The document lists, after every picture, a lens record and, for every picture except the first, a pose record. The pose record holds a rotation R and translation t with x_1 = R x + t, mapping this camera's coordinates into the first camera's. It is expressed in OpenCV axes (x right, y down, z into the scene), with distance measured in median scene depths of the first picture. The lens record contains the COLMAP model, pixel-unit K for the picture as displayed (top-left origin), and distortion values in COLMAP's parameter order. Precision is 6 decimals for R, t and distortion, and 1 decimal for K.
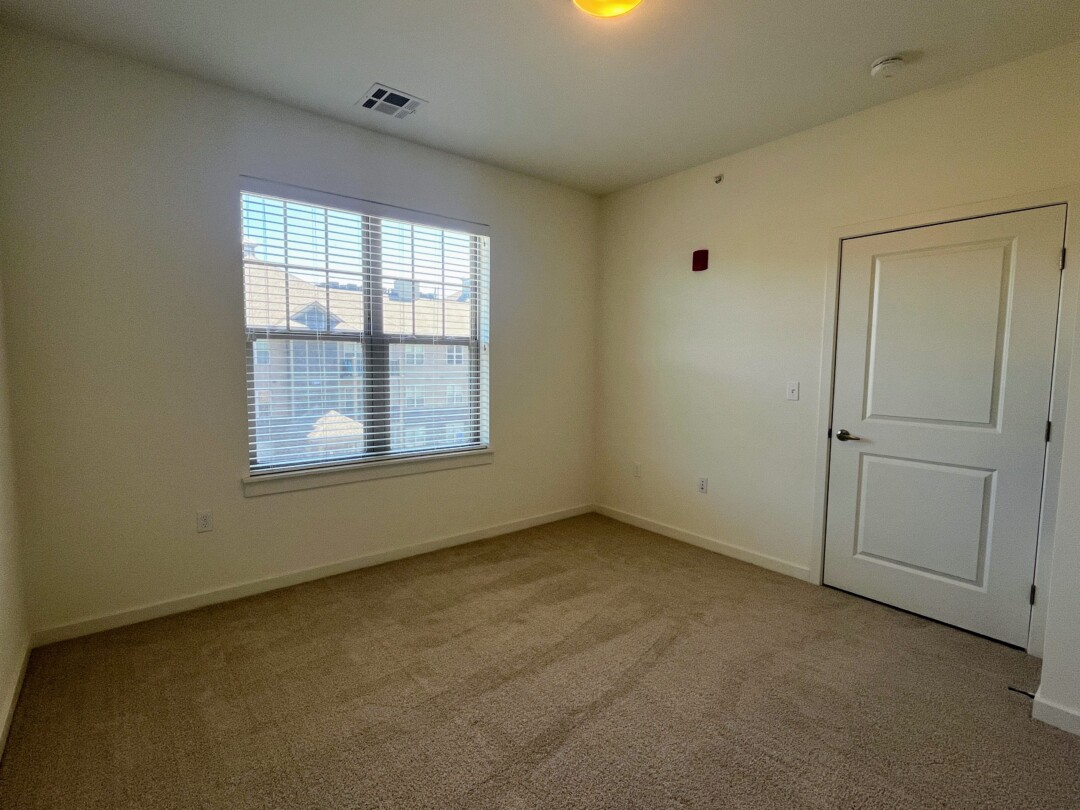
lens RADIAL K [[516.5, 0, 540.0], [0, 516.5, 405.0], [0, 0, 1]] dist [-0.003921, -0.000174]
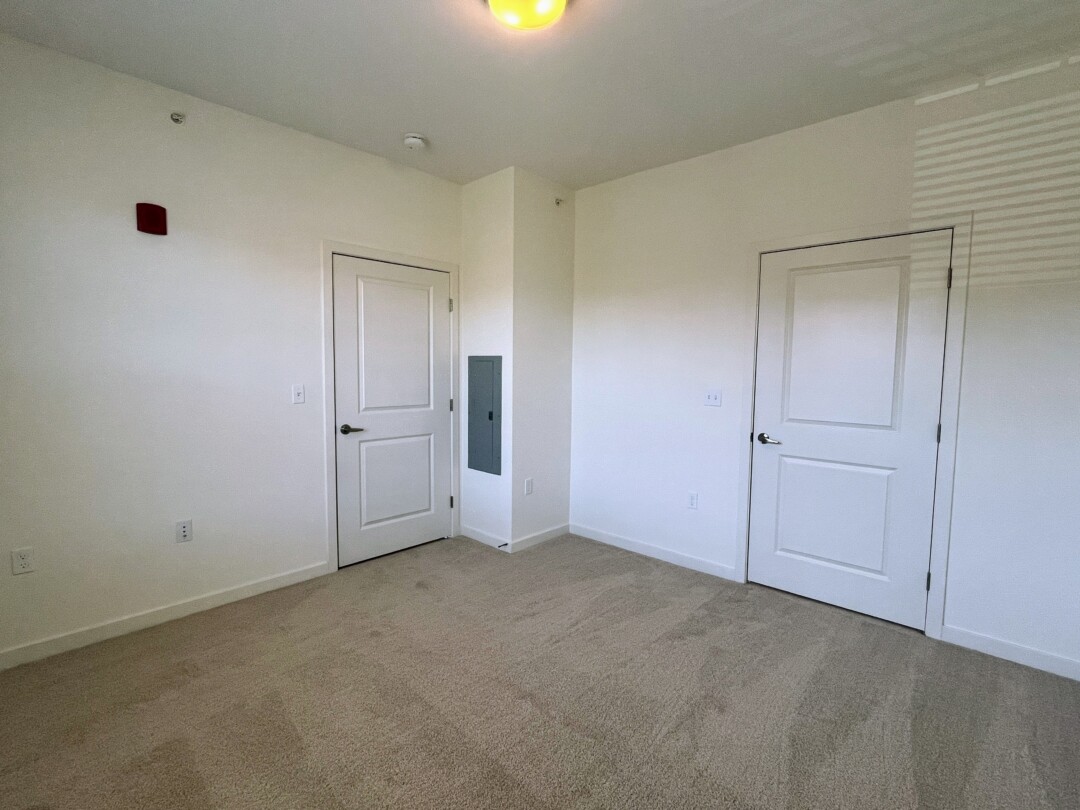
lens RADIAL K [[516.5, 0, 540.0], [0, 516.5, 405.0], [0, 0, 1]] dist [-0.003921, -0.000174]
pose [[-0.136284, -0.088942, 0.986669, -0.579674], [0.070887, 0.992533, 0.099262, -0.076000], [-0.988130, 0.083470, -0.128962, 0.725528]]
